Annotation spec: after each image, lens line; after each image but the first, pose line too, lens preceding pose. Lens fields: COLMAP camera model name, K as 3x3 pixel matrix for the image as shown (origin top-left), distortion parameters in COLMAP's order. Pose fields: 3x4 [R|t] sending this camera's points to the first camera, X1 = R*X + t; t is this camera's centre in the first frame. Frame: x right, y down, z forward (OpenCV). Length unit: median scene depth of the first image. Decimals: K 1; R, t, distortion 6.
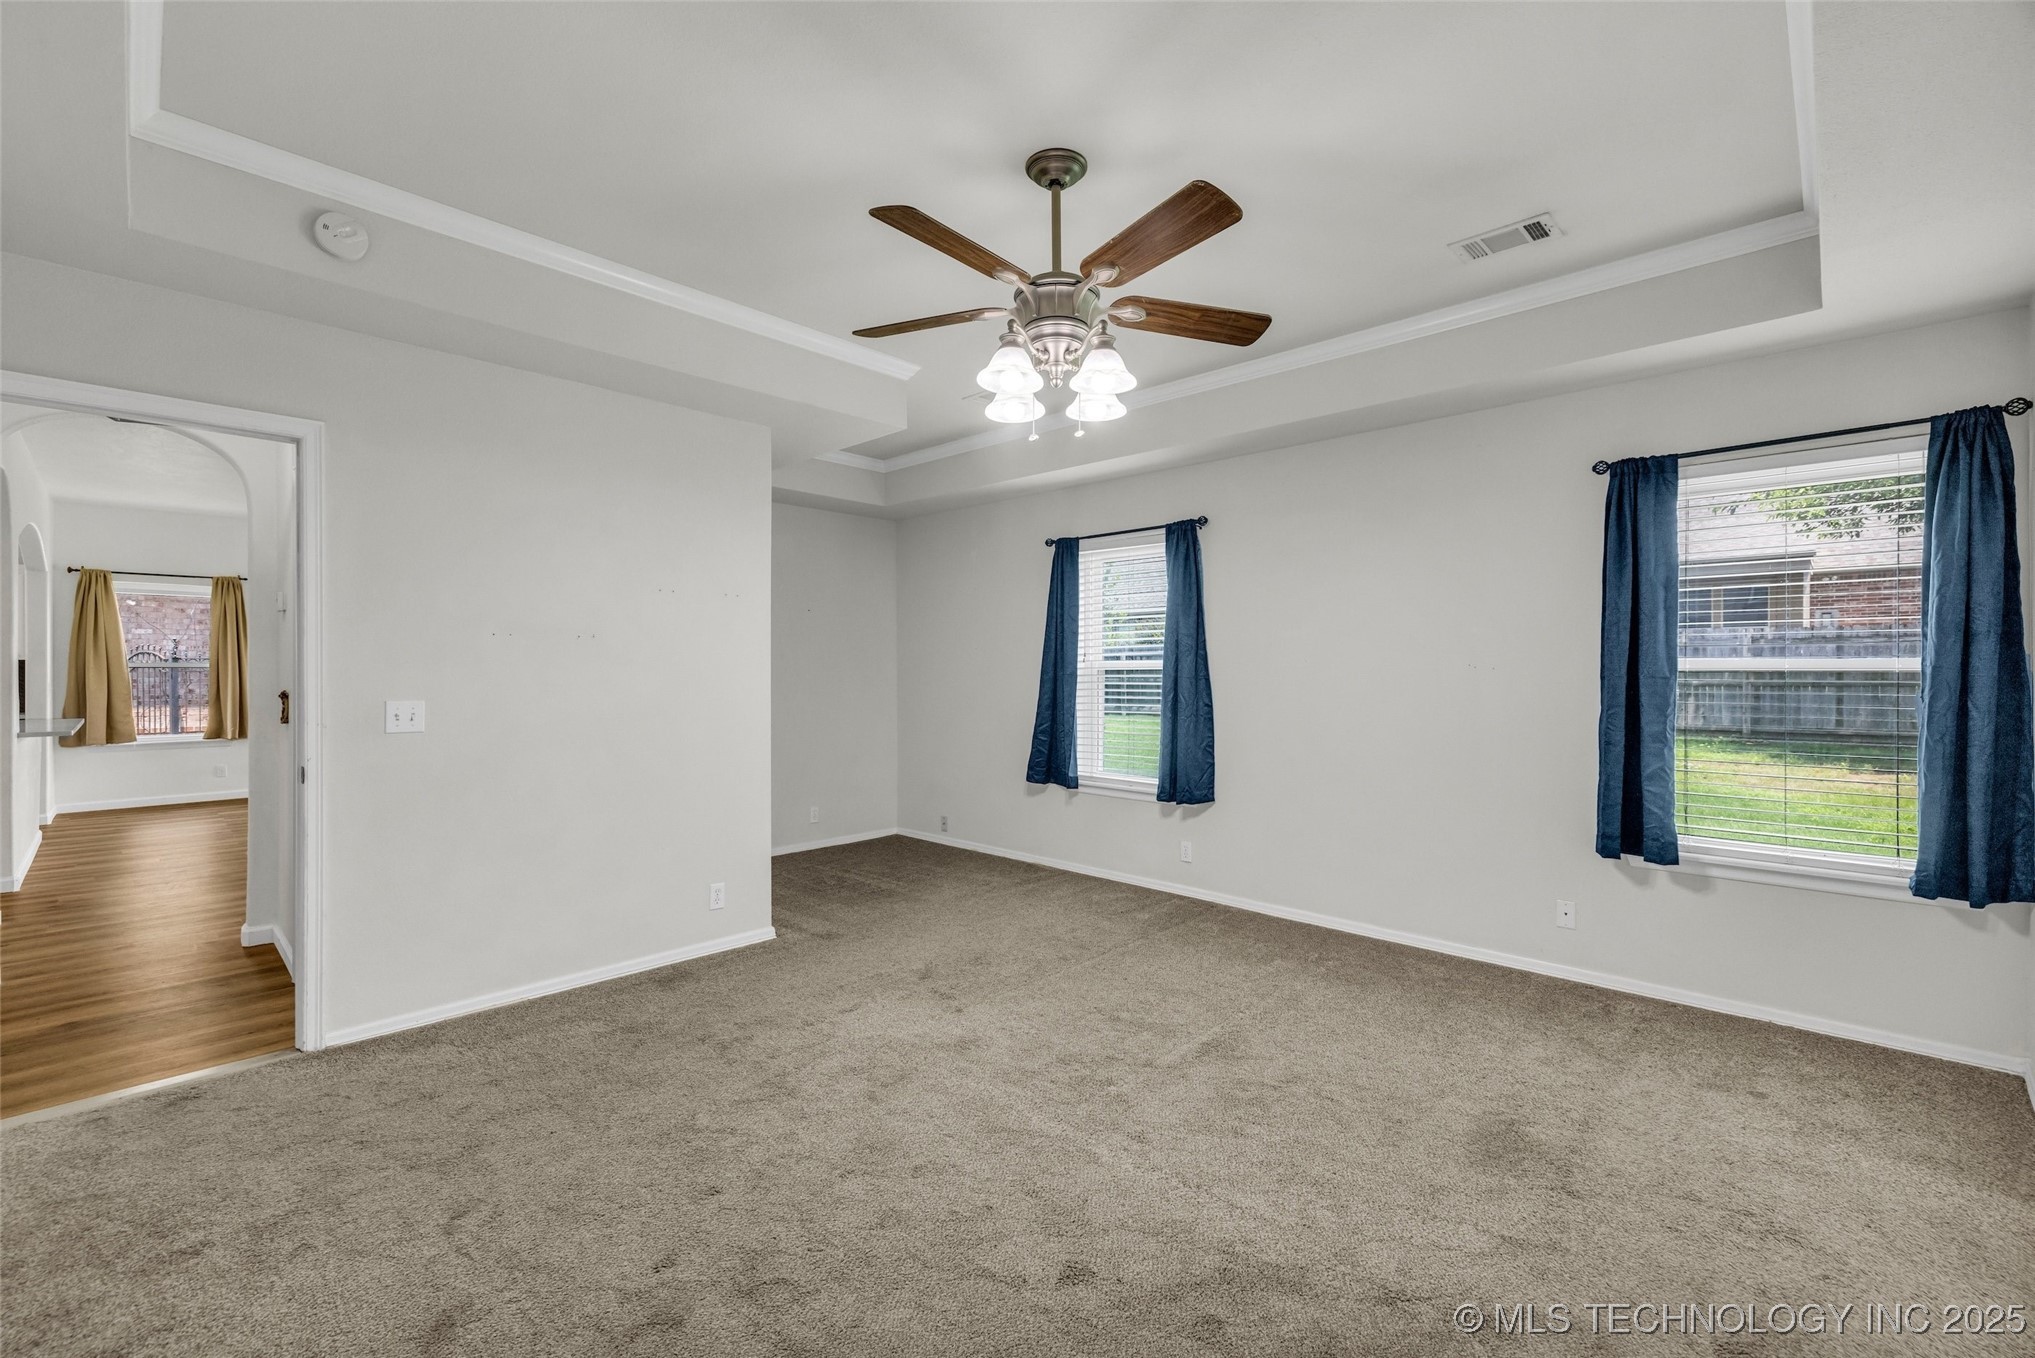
lens RADIAL K [[854.3, 0, 1015.8], [0, 854.3, 684.3], [0, 0, 1]] dist [-0.001160, -0.000779]
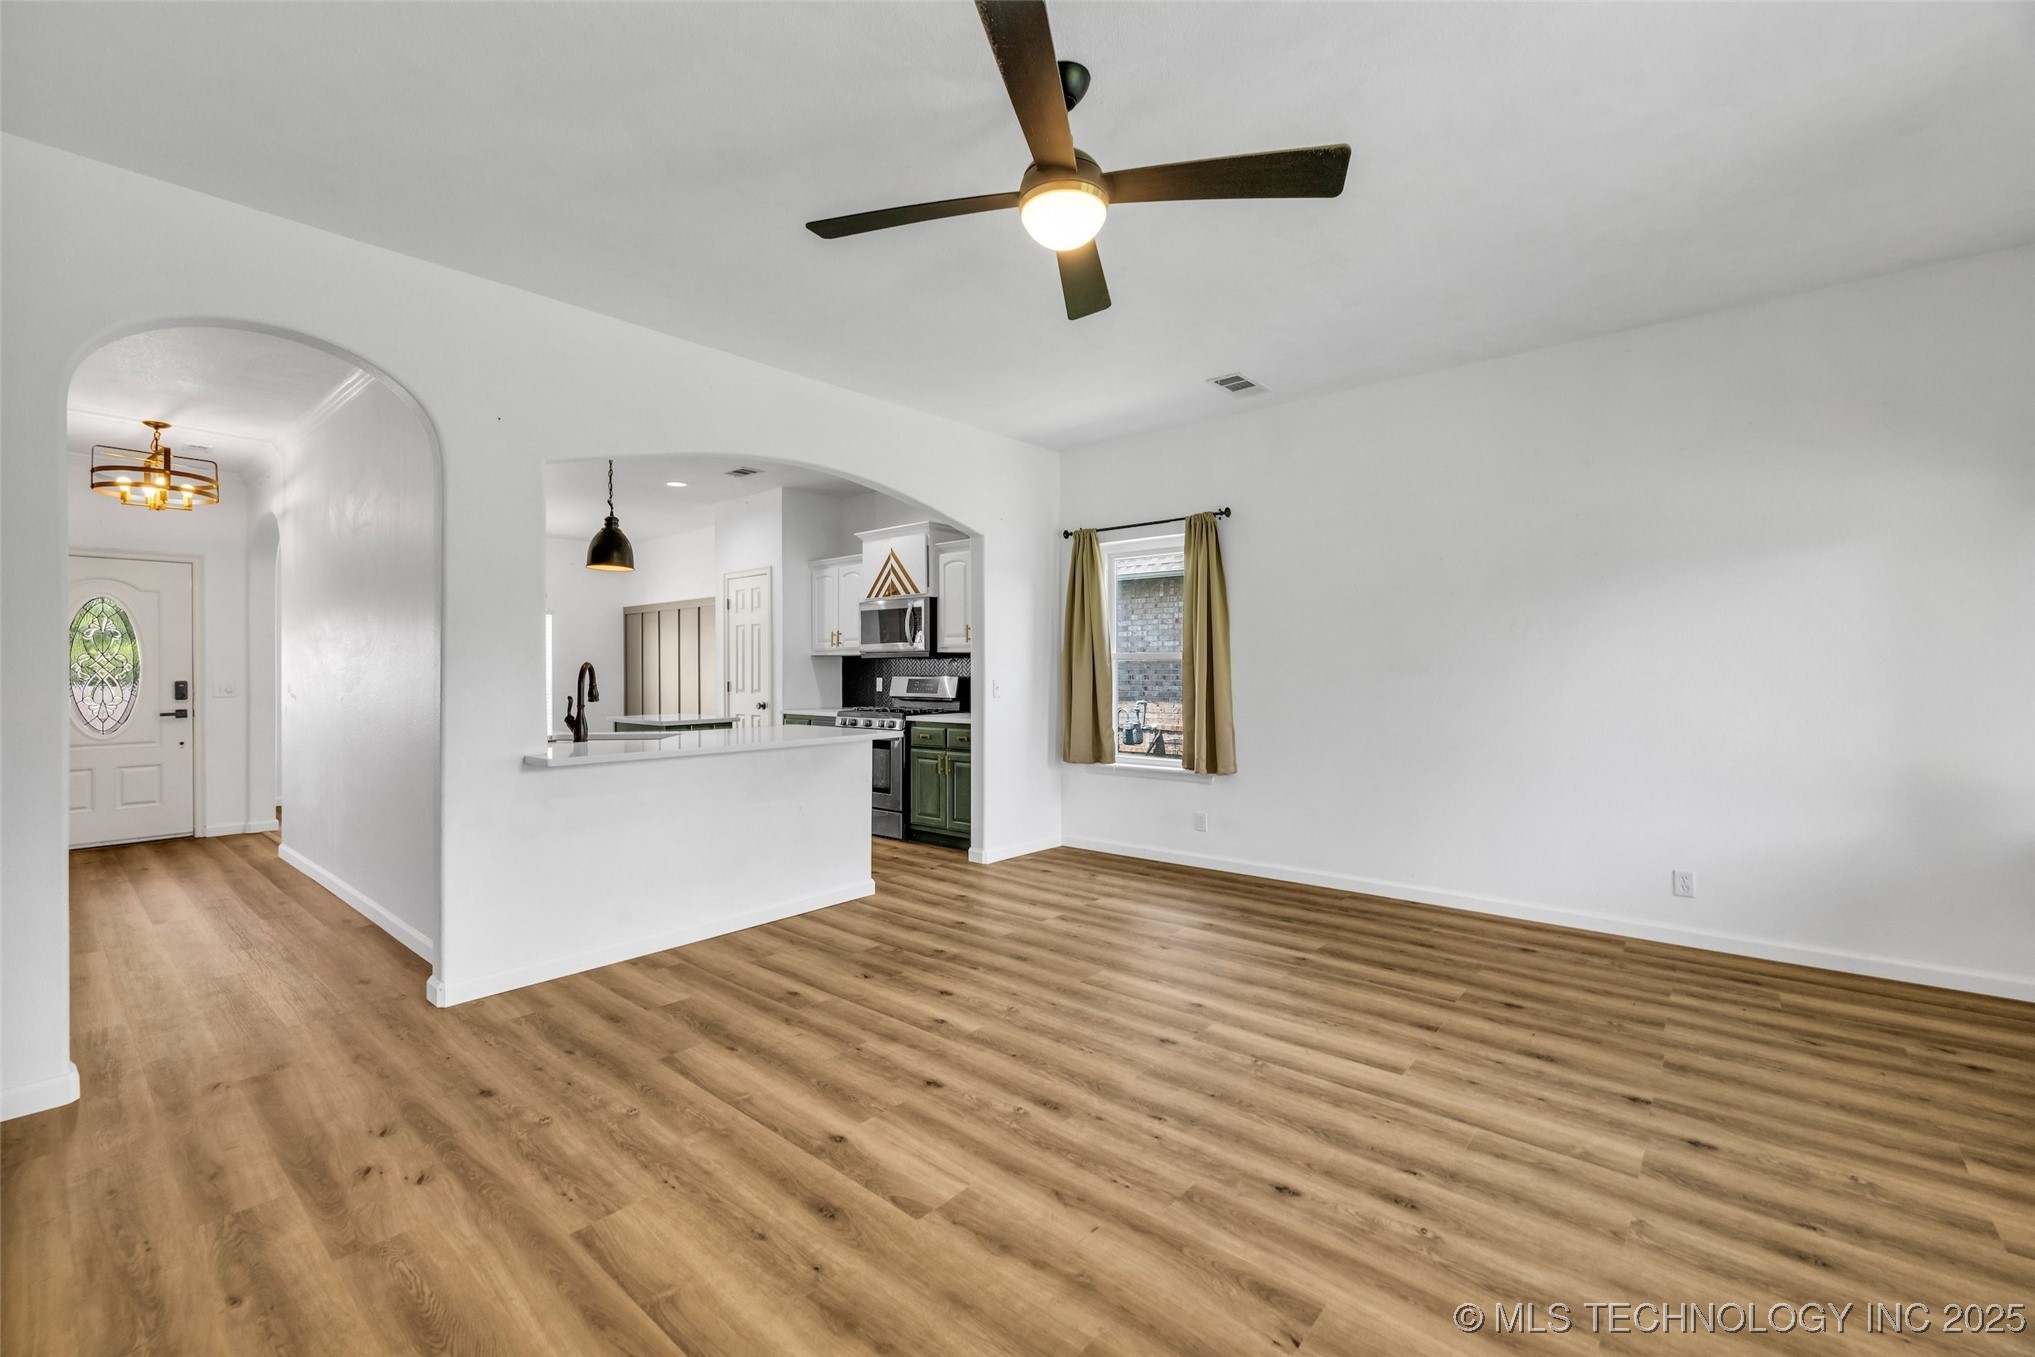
lens RADIAL K [[854.3, 0, 1000.5], [0, 854.3, 668.5], [0, 0, 1]] dist [-0.001160, -0.000779]
pose [[0.048713, -0.009841, -0.998764, -0.305445], [-0.004181, 0.999941, -0.010057, -0.004580], [0.998804, 0.004666, 0.048669, 0.815783]]
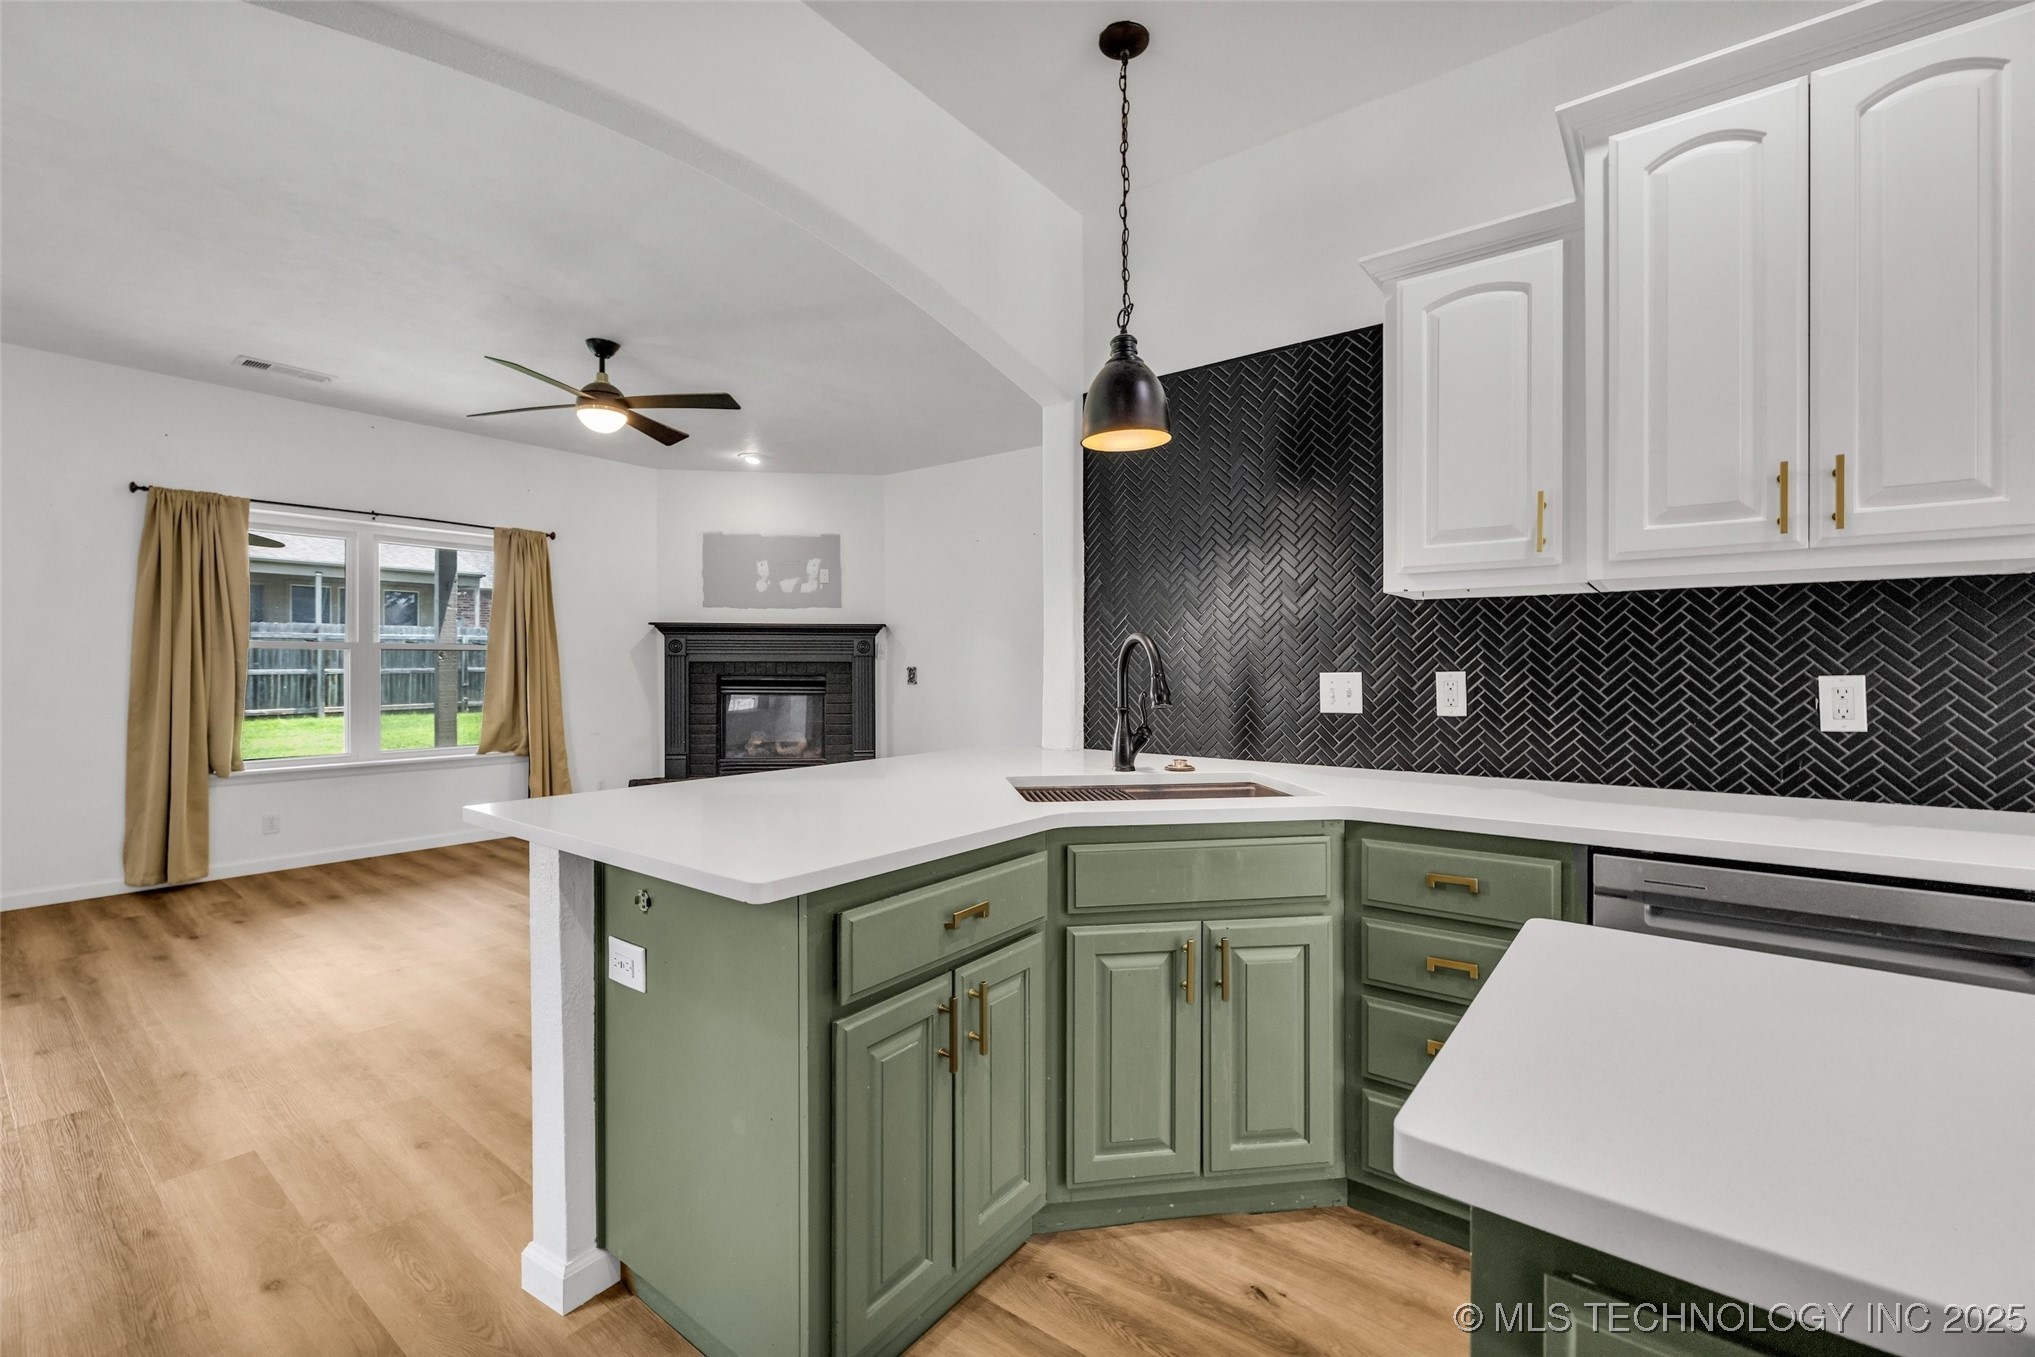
lens RADIAL K [[854.3, 0, 1014.9], [0, 854.3, 669.1], [0, 0, 1]] dist [-0.001160, -0.000779]
pose [[-0.116301, -0.012214, 0.993139, -1.074955], [0.010026, 0.999859, 0.013471, -0.004991], [-0.993163, 0.011524, -0.116162, 0.670431]]
